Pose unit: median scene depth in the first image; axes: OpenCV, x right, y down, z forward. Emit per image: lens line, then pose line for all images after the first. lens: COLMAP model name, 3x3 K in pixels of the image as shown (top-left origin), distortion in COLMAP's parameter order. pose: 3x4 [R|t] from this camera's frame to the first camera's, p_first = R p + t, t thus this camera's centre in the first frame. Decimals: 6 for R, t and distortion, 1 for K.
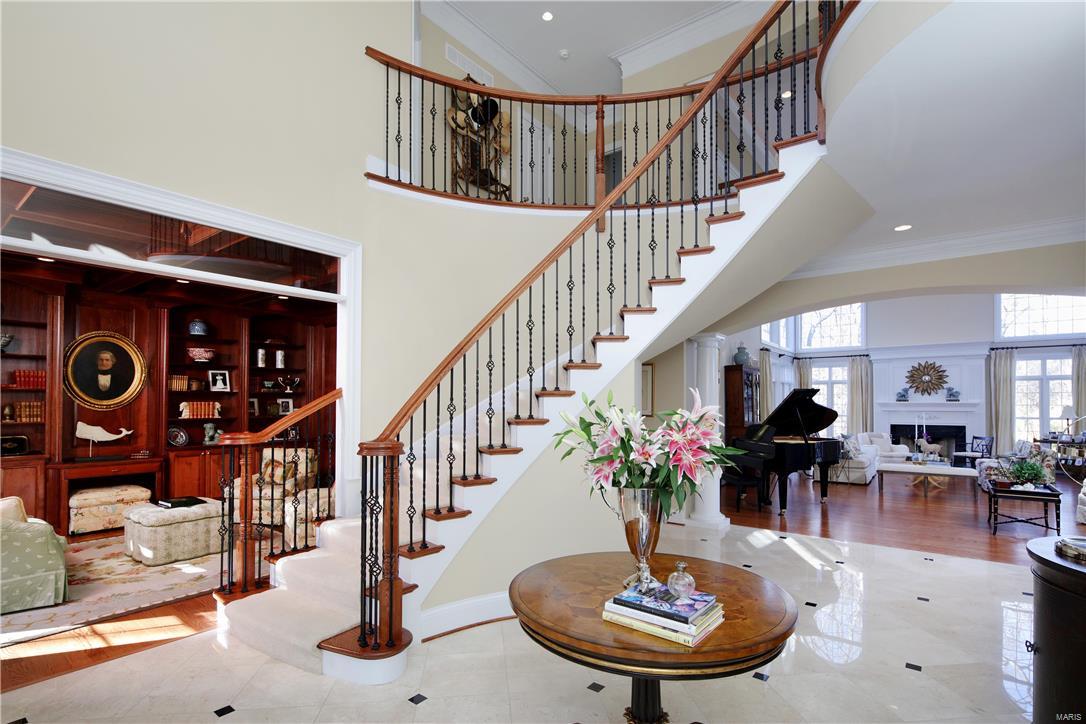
lens RADIAL K [[532.8, 0, 542.6], [0, 532.8, 397.5], [0, 0, 1]] dist [0.003167, -0.001007]
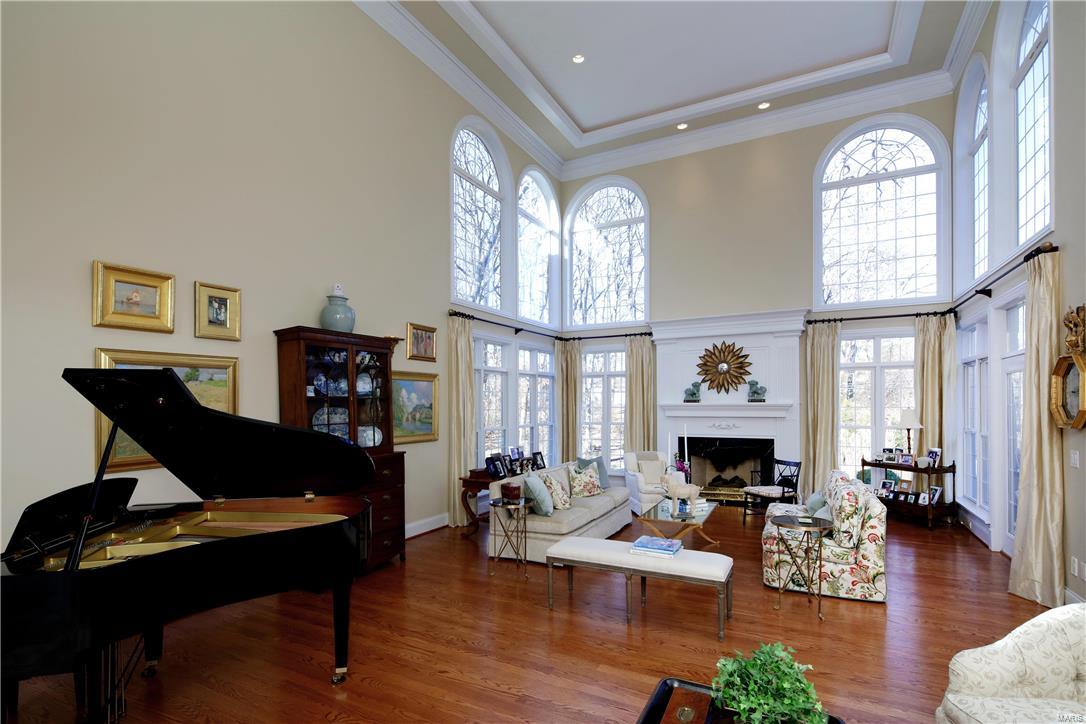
lens RADIAL K [[532.8, 0, 537.1], [0, 532.8, 401.3], [0, 0, 1]] dist [0.003167, -0.001007]
pose [[0.986121, -0.004012, 0.165979, 0.390935], [0.002616, 0.999959, 0.008626, -0.000079], [-0.166007, -0.008072, 0.986092, 0.395644]]
